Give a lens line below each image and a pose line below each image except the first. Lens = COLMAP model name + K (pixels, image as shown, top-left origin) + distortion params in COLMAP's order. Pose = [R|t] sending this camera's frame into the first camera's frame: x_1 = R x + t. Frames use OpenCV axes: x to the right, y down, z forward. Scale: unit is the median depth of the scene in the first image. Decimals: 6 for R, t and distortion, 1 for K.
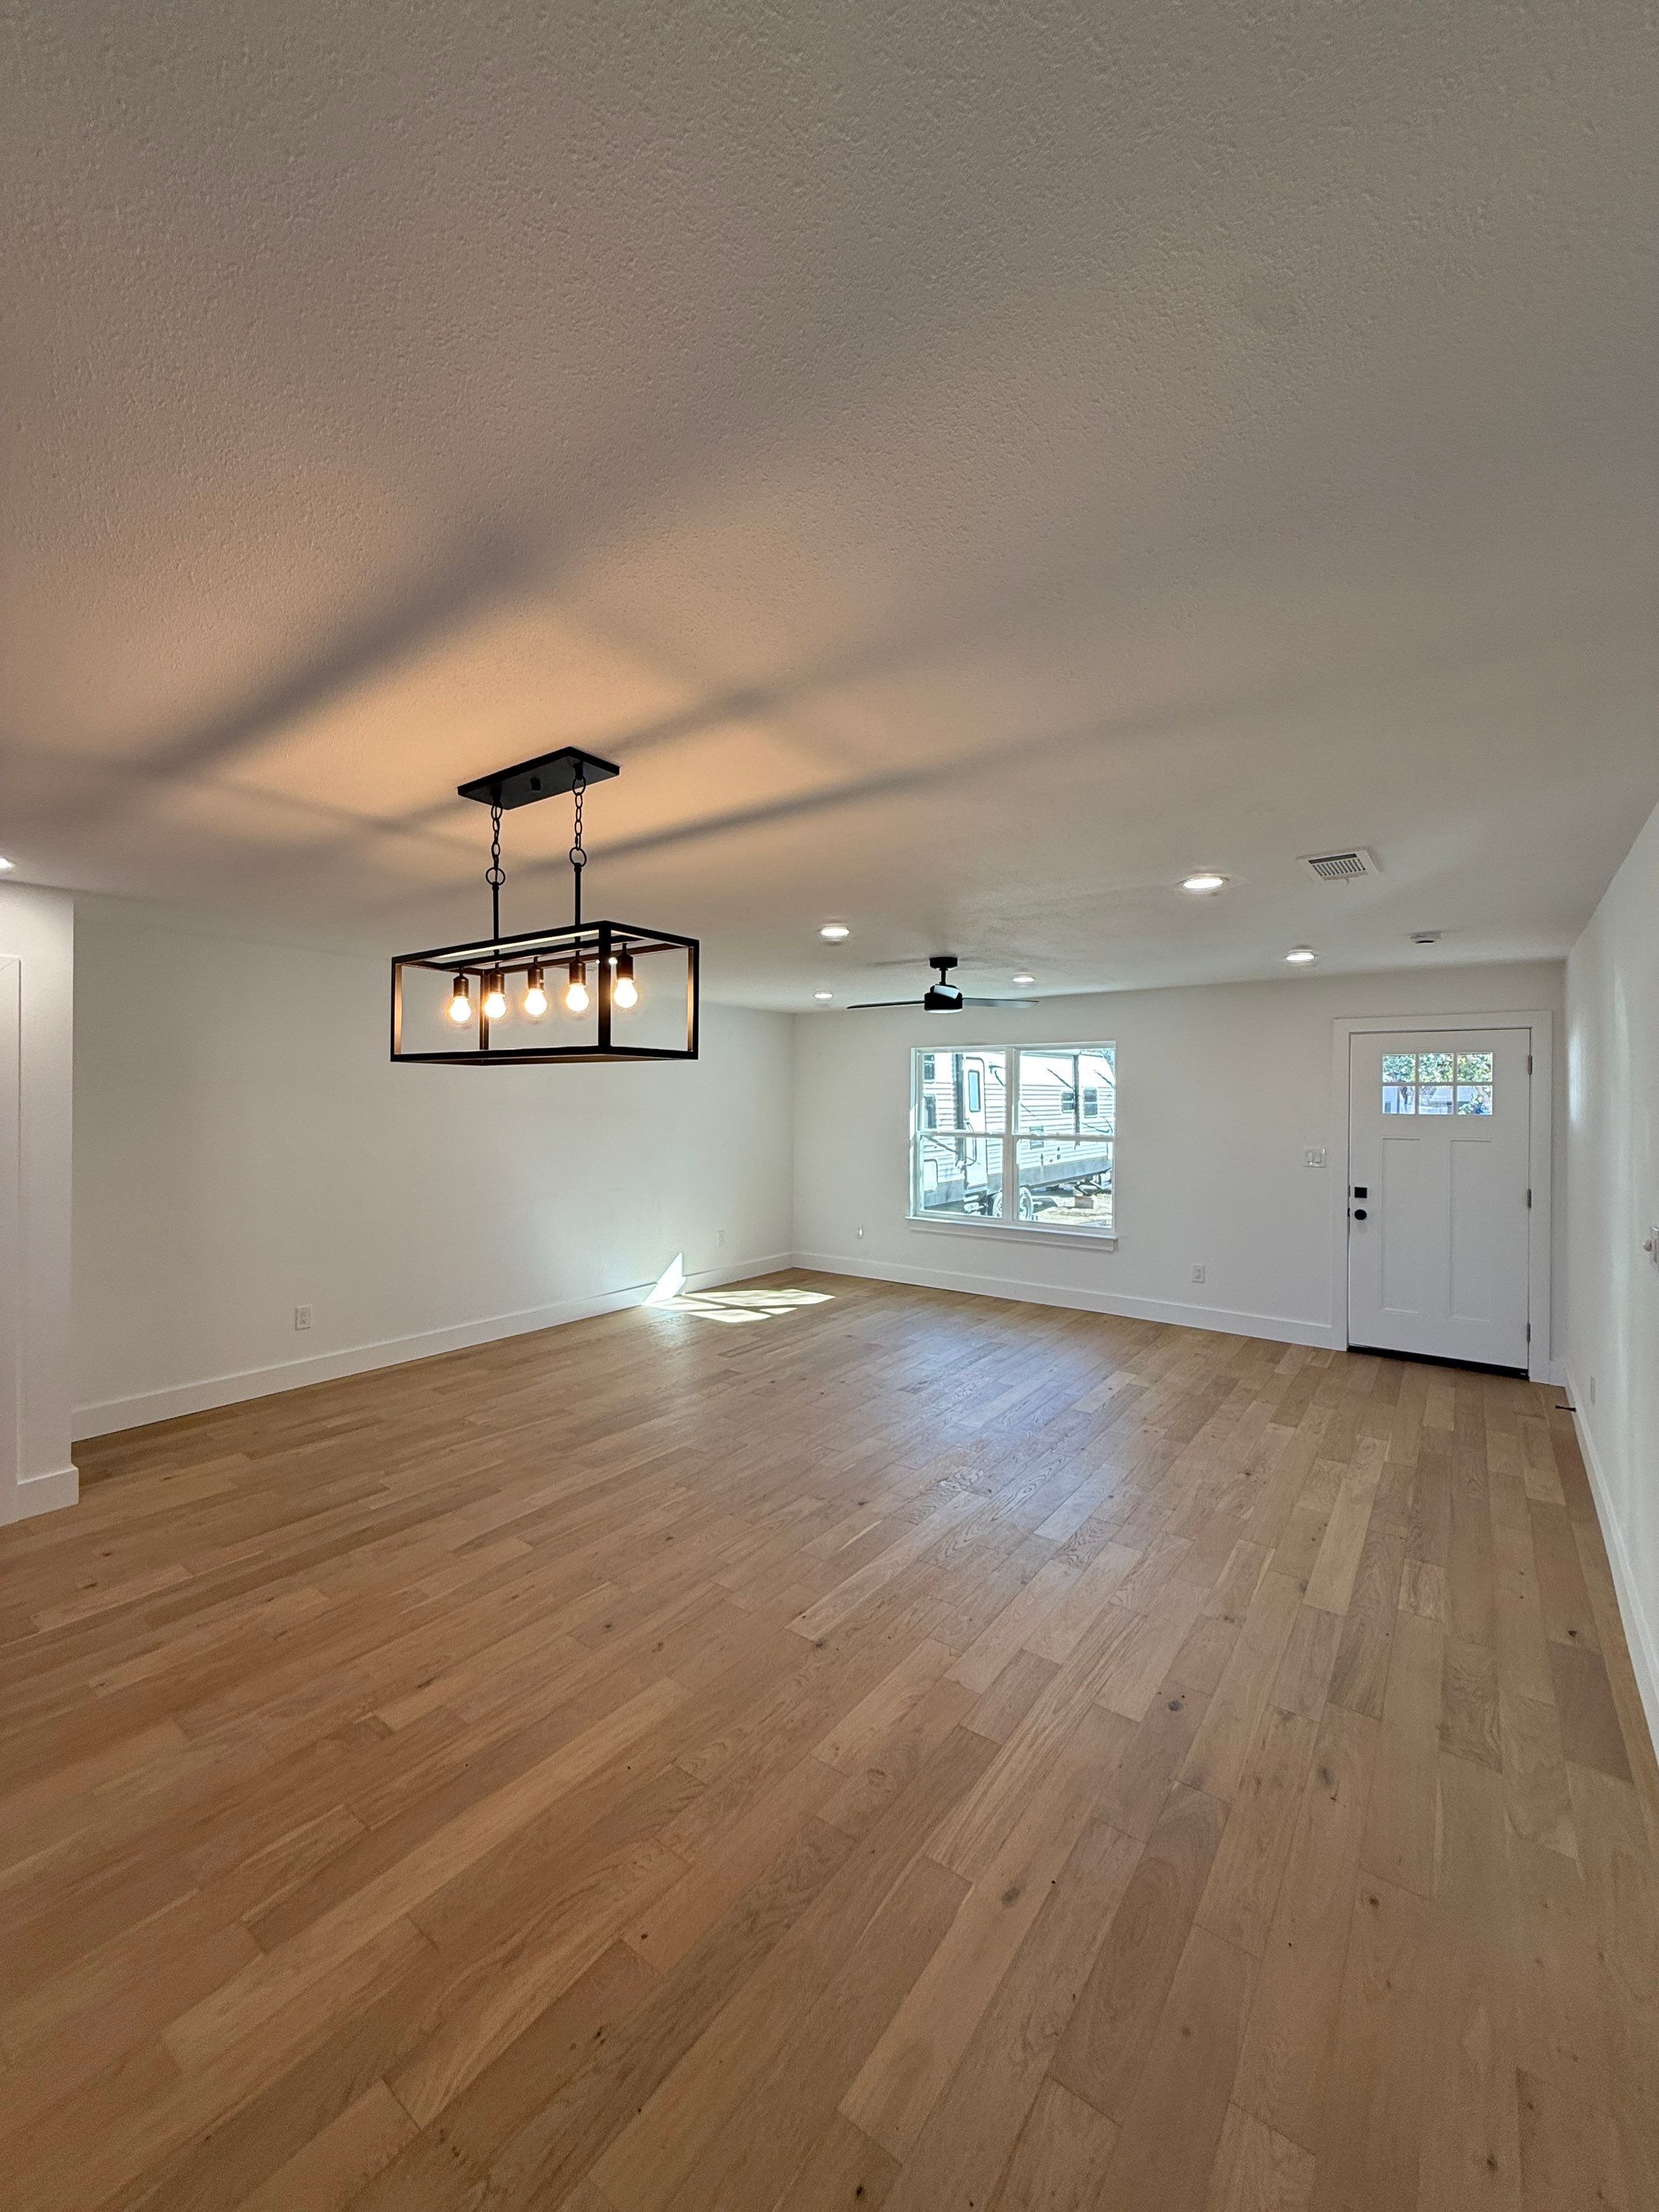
lens RADIAL K [[897.5, 0, 825.9], [0, 897.5, 1082.5], [0, 0, 1]] dist [-0.008478, 0.002536]
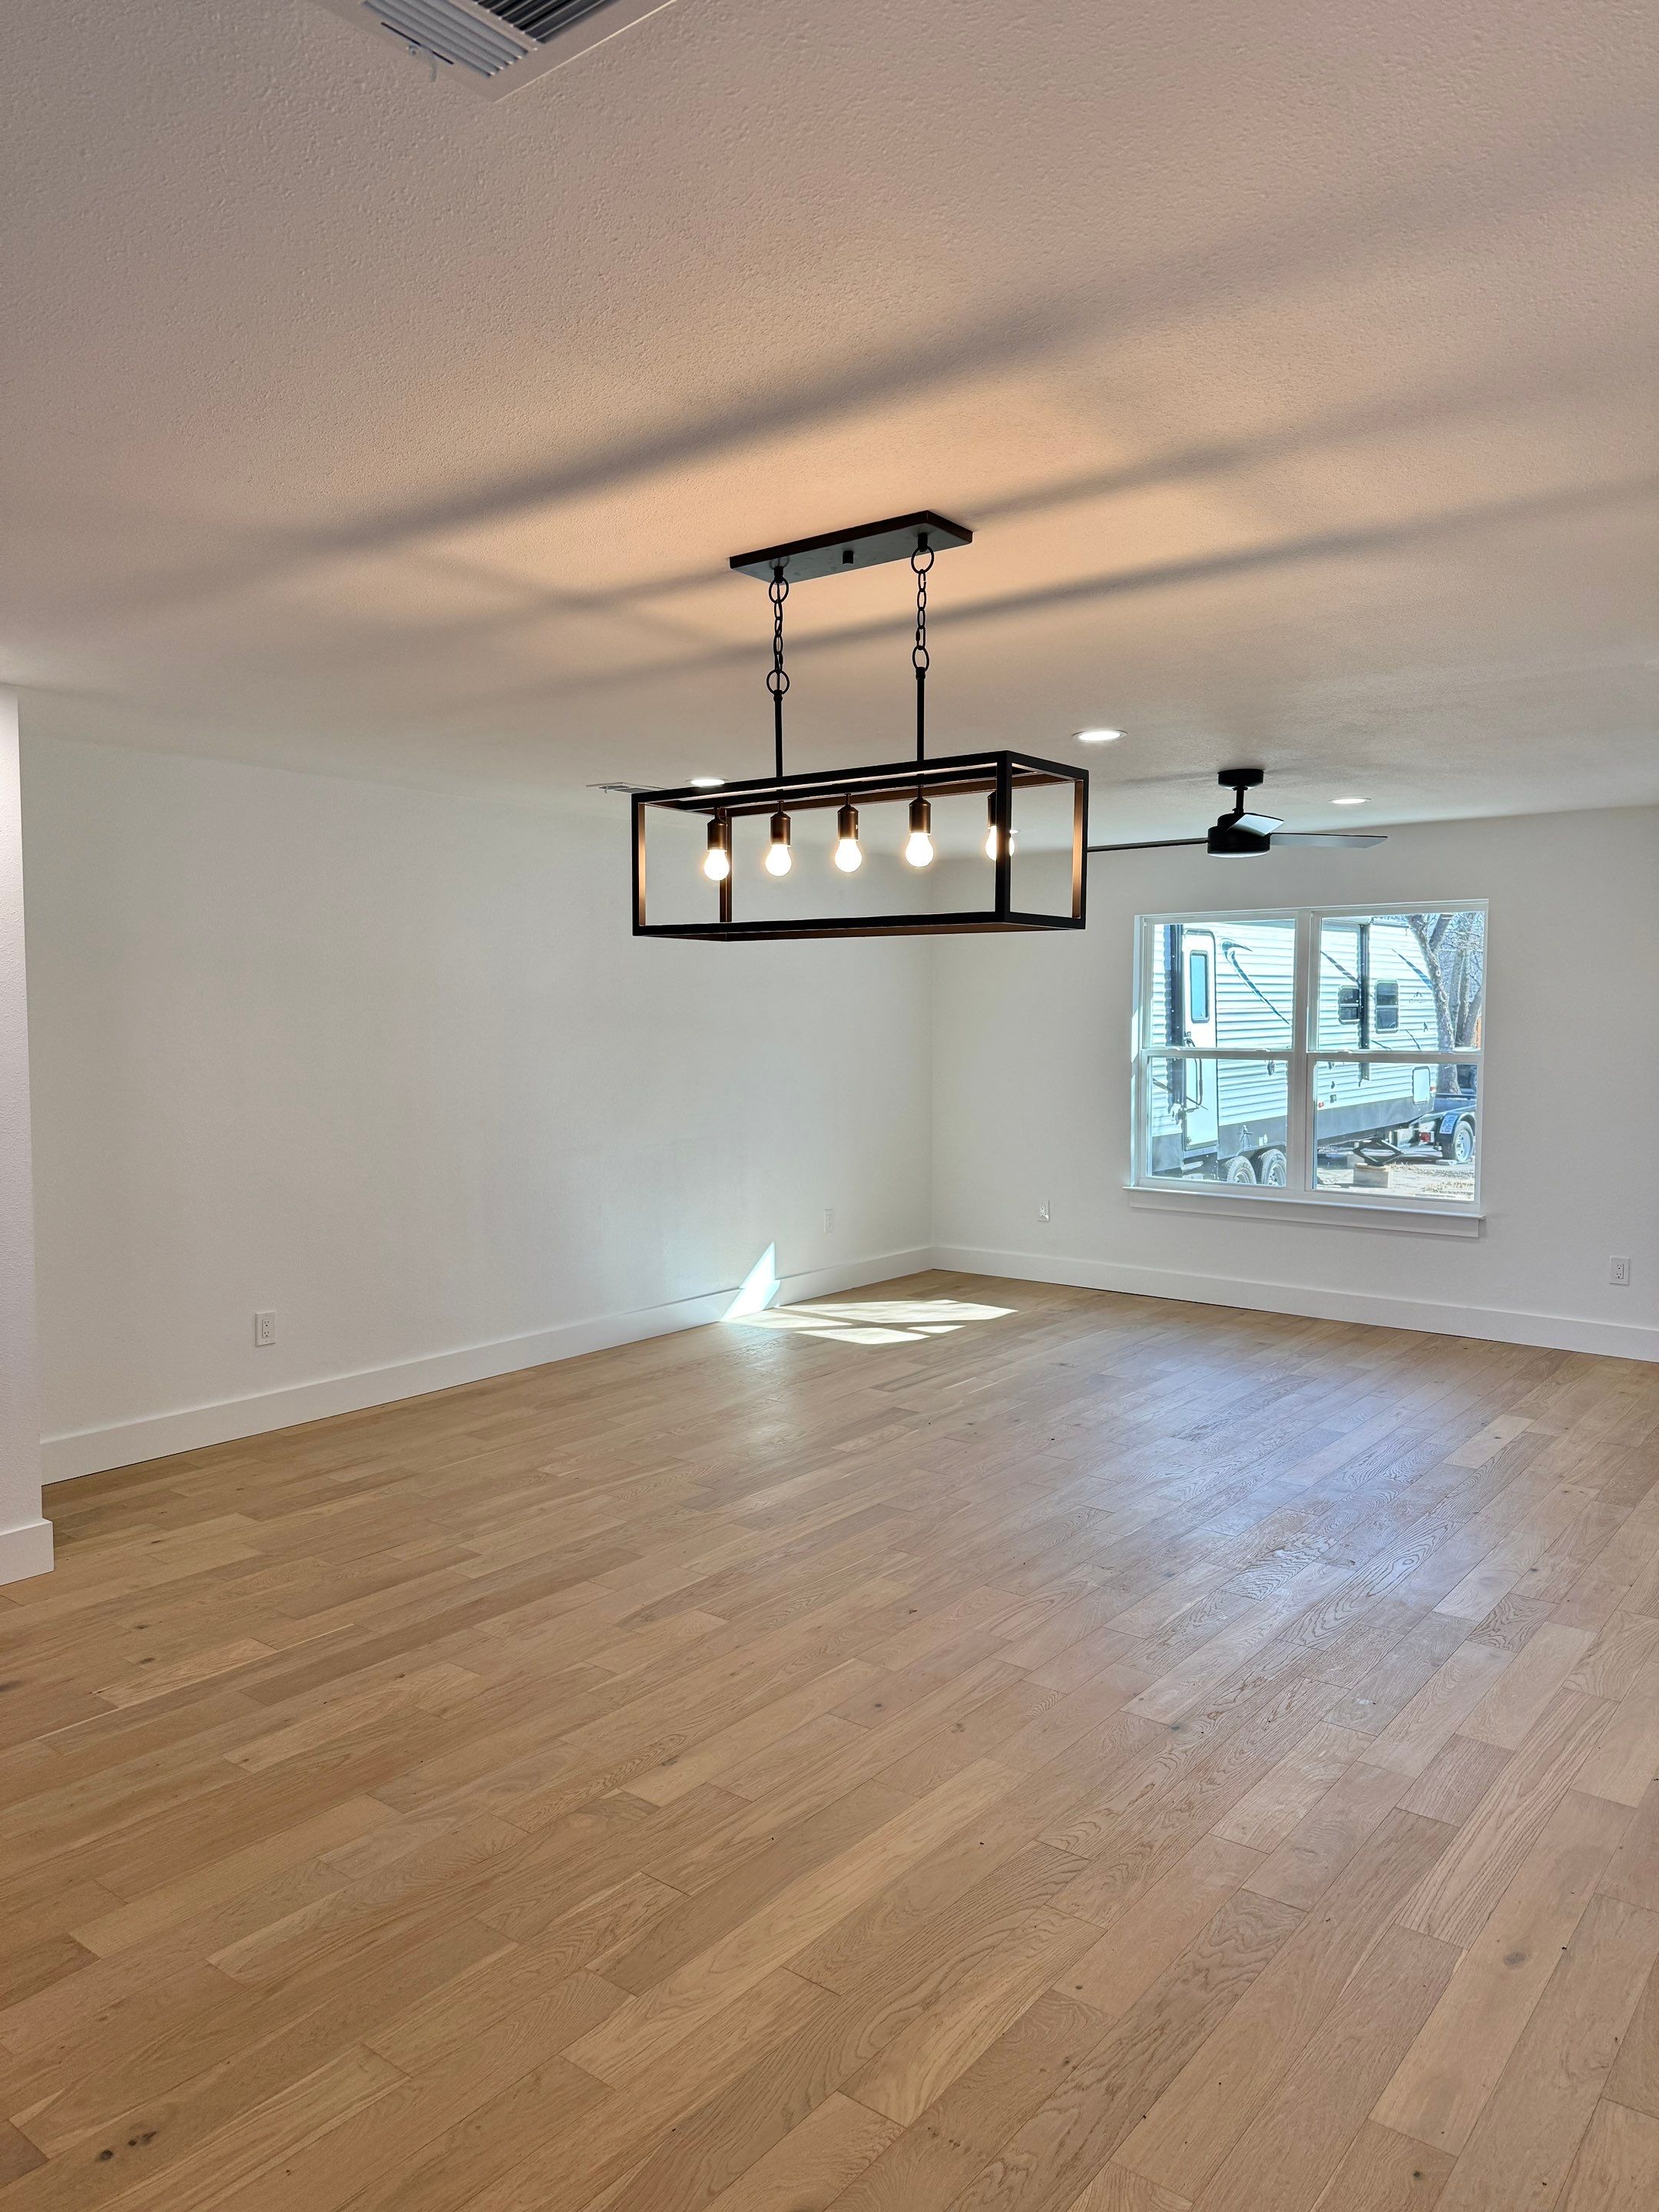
lens RADIAL K [[1597.0, 0, 820.5], [0, 1597.0, 1095.9], [0, 0, 1]] dist [0.025245, -0.025103]
pose [[0.999691, -0.001363, -0.024835, -0.277882], [0.003221, 0.997184, 0.074928, 0.009188], [0.024663, -0.074985, 0.996880, -0.299918]]
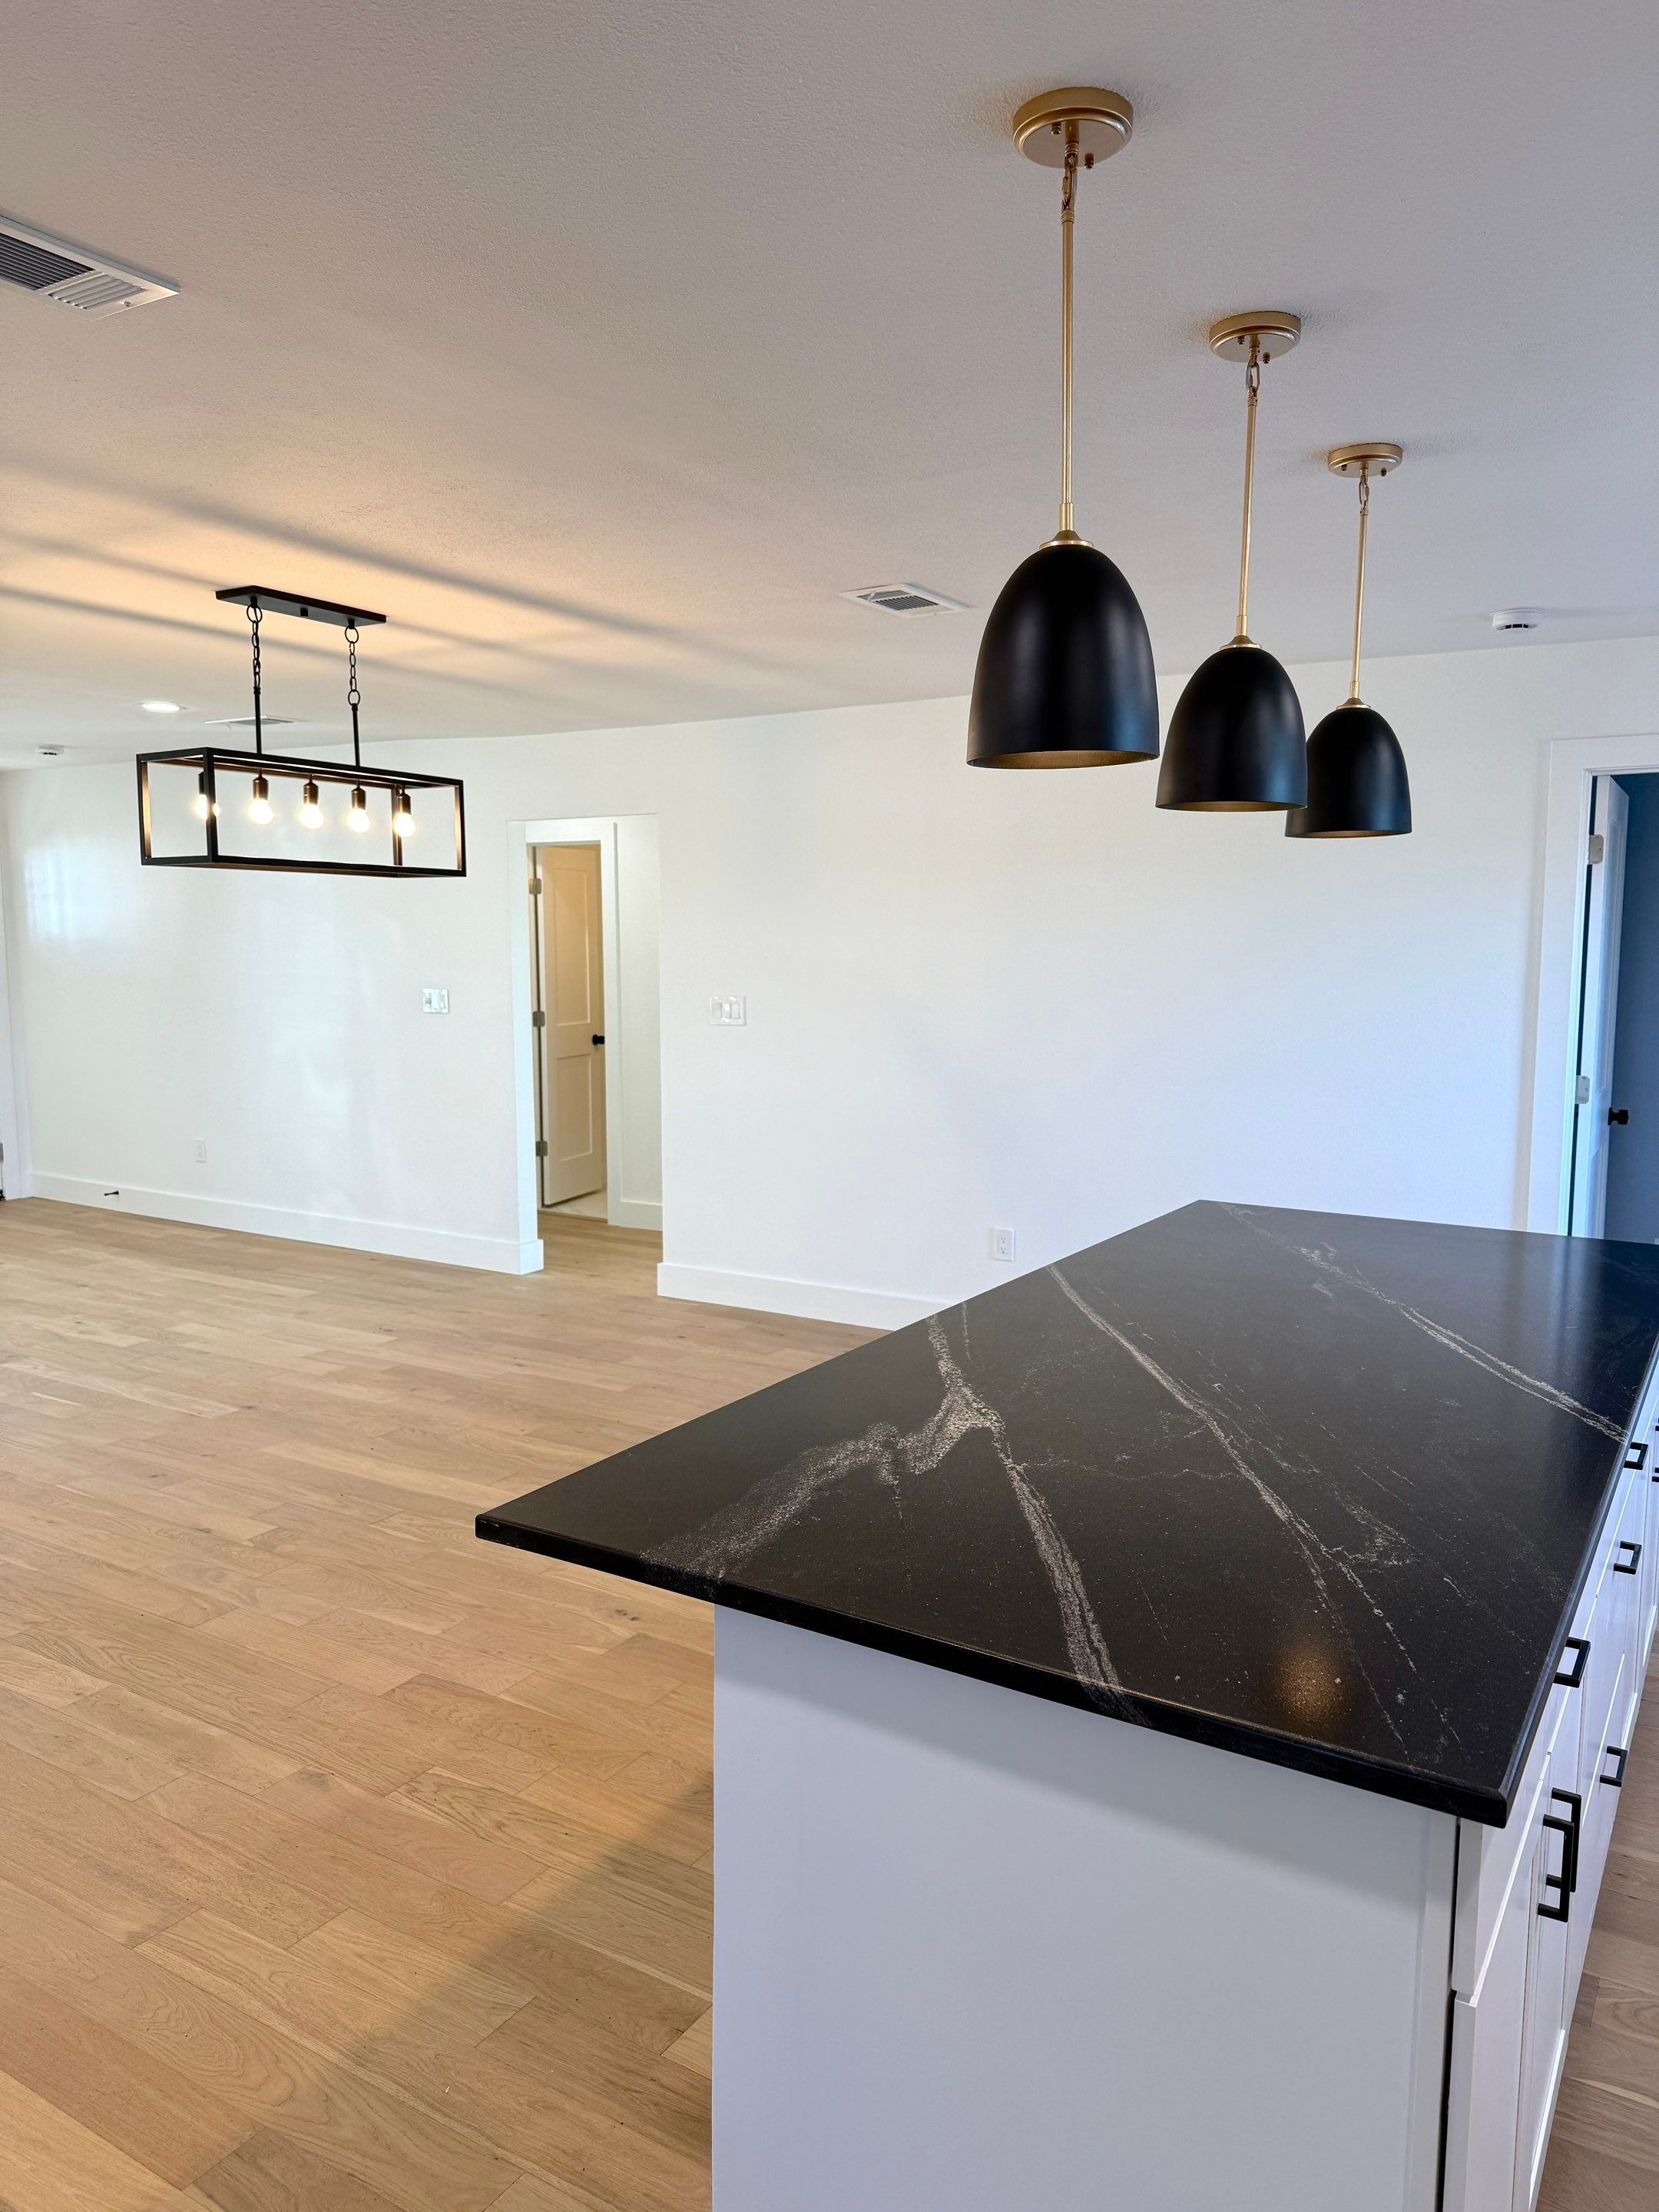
lens RADIAL K [[1597.0, 0, 820.5], [0, 1597.0, 1095.9], [0, 0, 1]] dist [0.025245, -0.025103]
pose [[-0.070746, -0.114248, 0.990930, -2.063191], [-0.005406, 0.993449, 0.114152, 0.018342], [-0.997480, 0.002718, -0.070900, 0.455791]]
